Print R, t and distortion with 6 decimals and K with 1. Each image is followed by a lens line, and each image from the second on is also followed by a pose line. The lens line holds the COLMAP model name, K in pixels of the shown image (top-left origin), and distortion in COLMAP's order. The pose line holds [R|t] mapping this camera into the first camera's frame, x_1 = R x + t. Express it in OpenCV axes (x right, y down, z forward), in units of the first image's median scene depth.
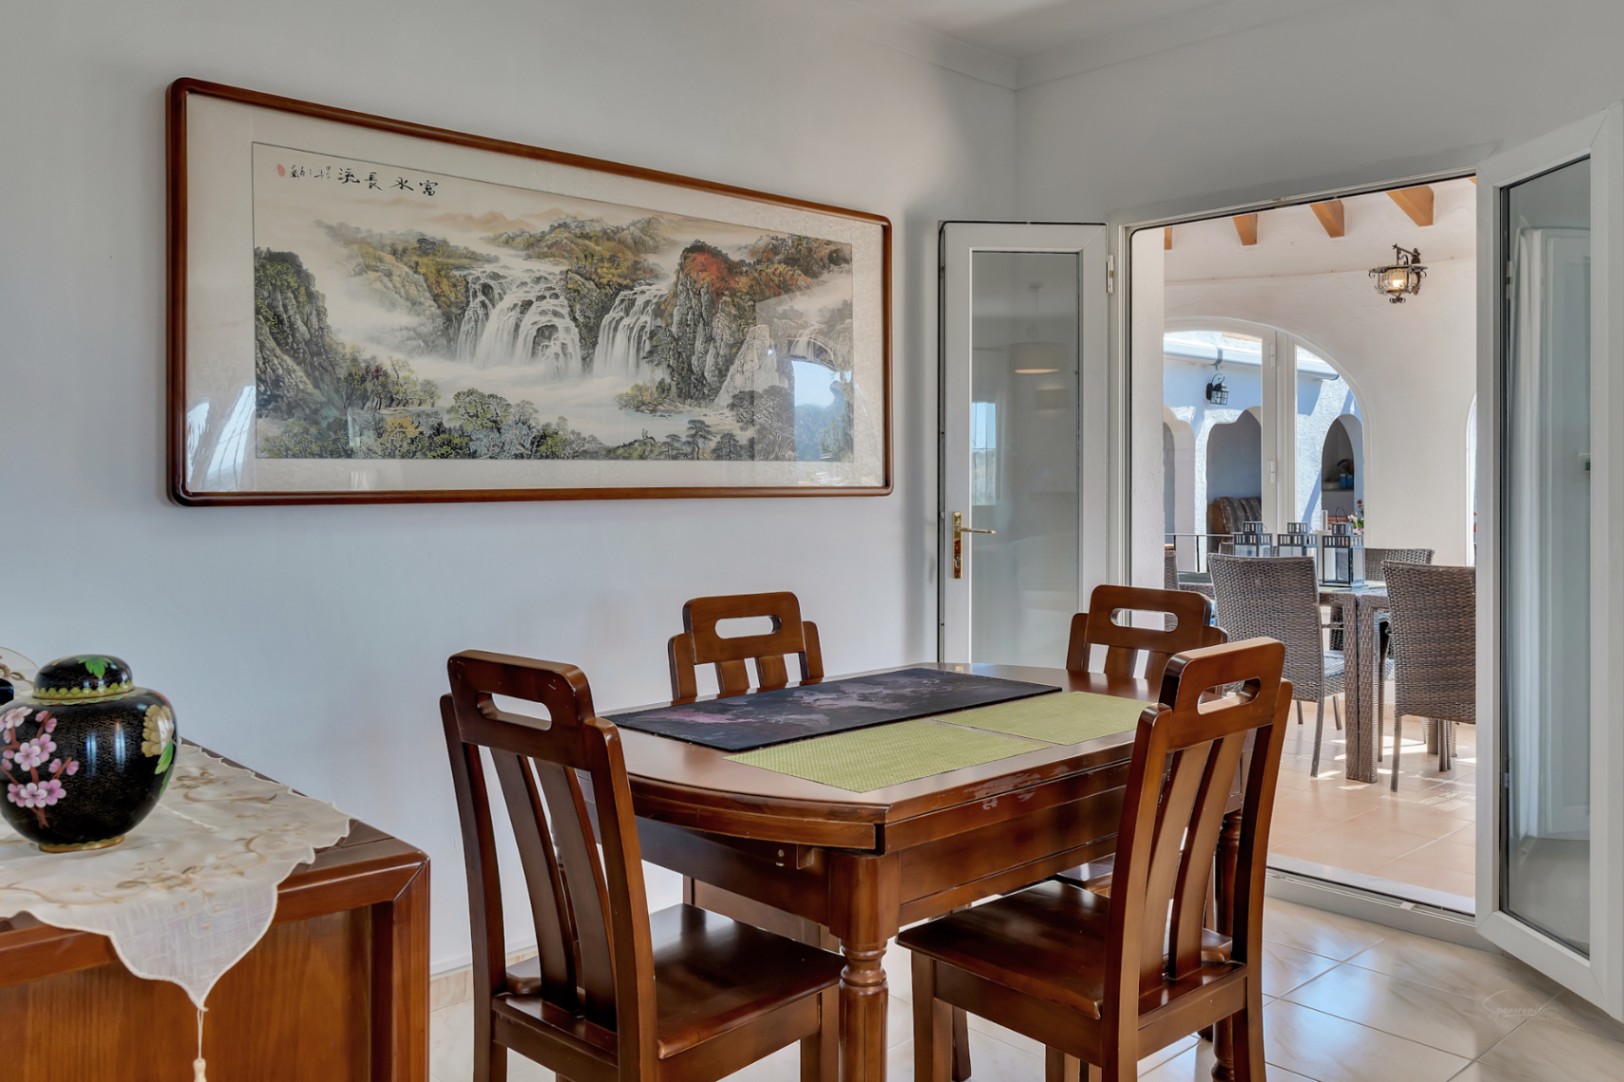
lens RADIAL K [[1231.0, 0, 829.8], [0, 1231.0, 481.4], [0, 0, 1]] dist [-0.021877, 0.003996]
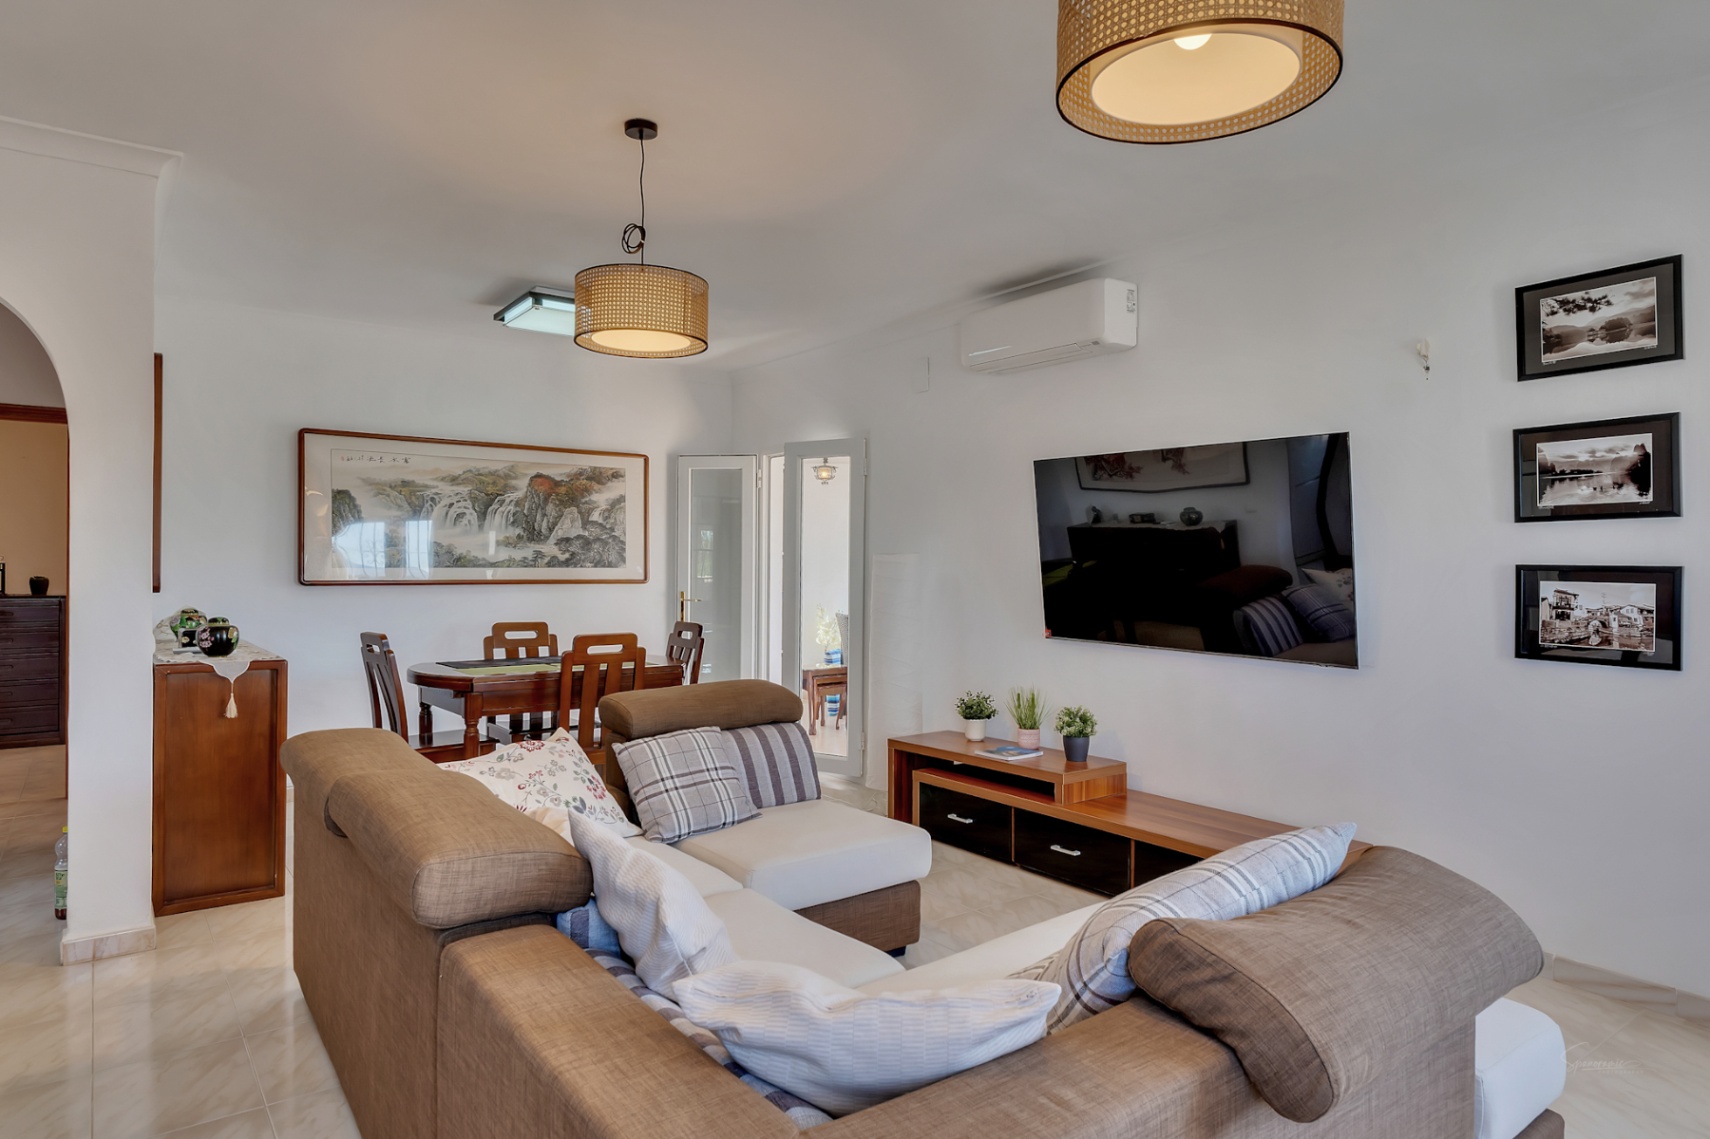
lens RADIAL K [[949.4, 0, 851.6], [0, 949.4, 577.9], [0, 0, 1]] dist [0.001344, -0.001180]
pose [[0.995167, 0.003822, -0.098119, 0.686958], [-0.003351, 0.999982, 0.004964, -0.009226], [0.098136, -0.004612, 0.995162, -0.754606]]
